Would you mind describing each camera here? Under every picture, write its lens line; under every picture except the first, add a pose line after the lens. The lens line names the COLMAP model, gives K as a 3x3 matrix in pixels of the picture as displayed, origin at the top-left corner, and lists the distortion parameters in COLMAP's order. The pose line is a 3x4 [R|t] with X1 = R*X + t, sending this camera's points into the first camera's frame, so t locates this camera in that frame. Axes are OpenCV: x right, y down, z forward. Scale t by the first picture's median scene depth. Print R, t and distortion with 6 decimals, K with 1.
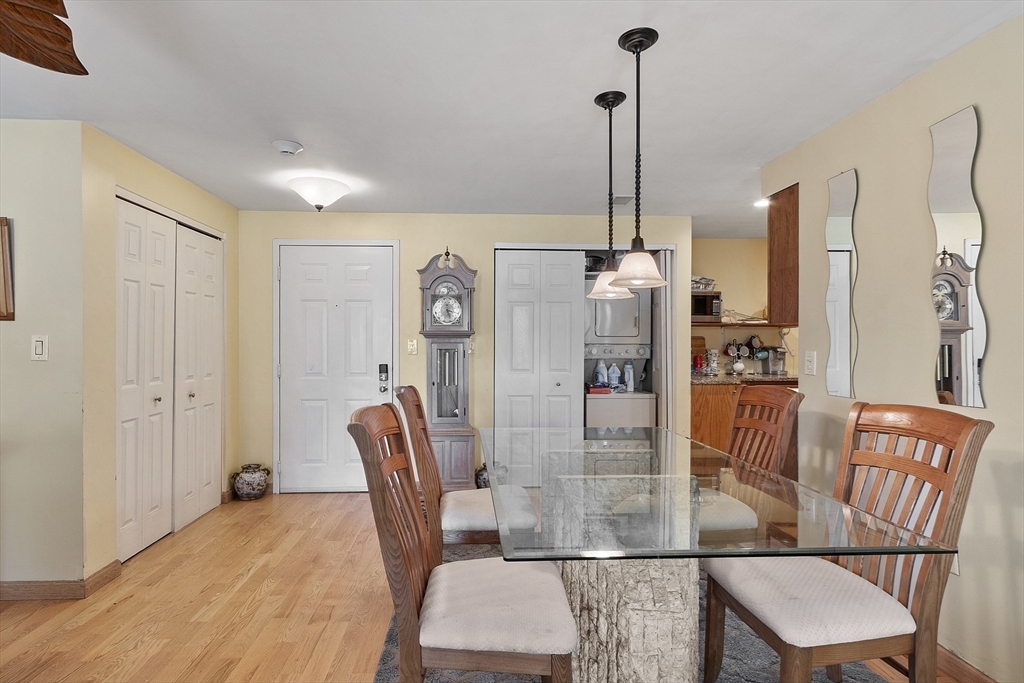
lens RADIAL K [[488.0, 0, 512.0], [0, 488.0, 341.5], [0, 0, 1]] dist [0.000783, 0.000147]
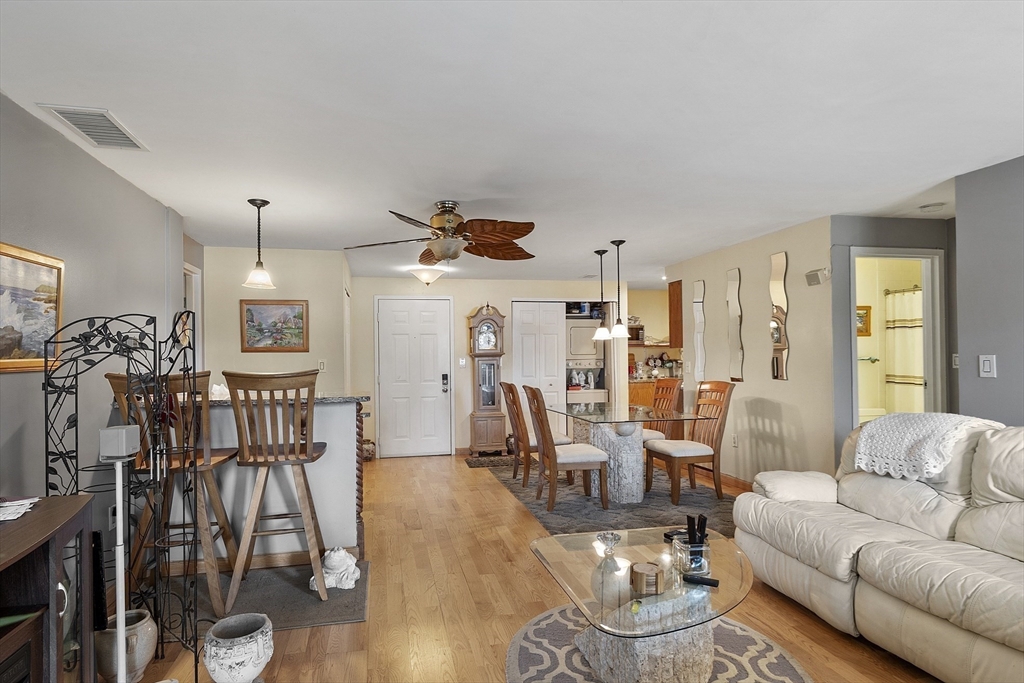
lens RADIAL K [[529.4, 0, 507.8], [0, 529.4, 350.8], [0, 0, 1]] dist [0.001543, 0.000235]
pose [[0.985819, -0.011634, 0.167407, -0.352972], [0.013387, 0.999867, -0.009344, -0.010703], [-0.167276, 0.011453, 0.985844, -0.738754]]
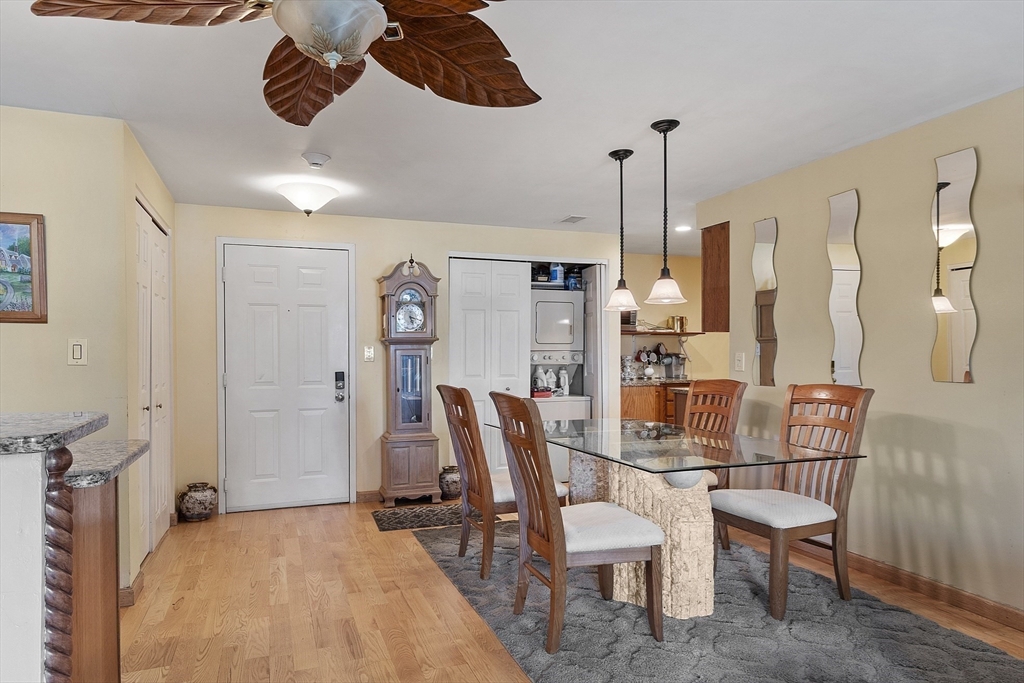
lens RADIAL K [[589.1, 0, 490.6], [0, 589.1, 359.3], [0, 0, 1]] dist [0.007658, 0.000862]
pose [[0.959049, -0.007705, 0.283136, -0.310707], [0.005440, 0.999947, 0.008784, 0.013180], [-0.283188, -0.006884, 0.959040, -0.210138]]
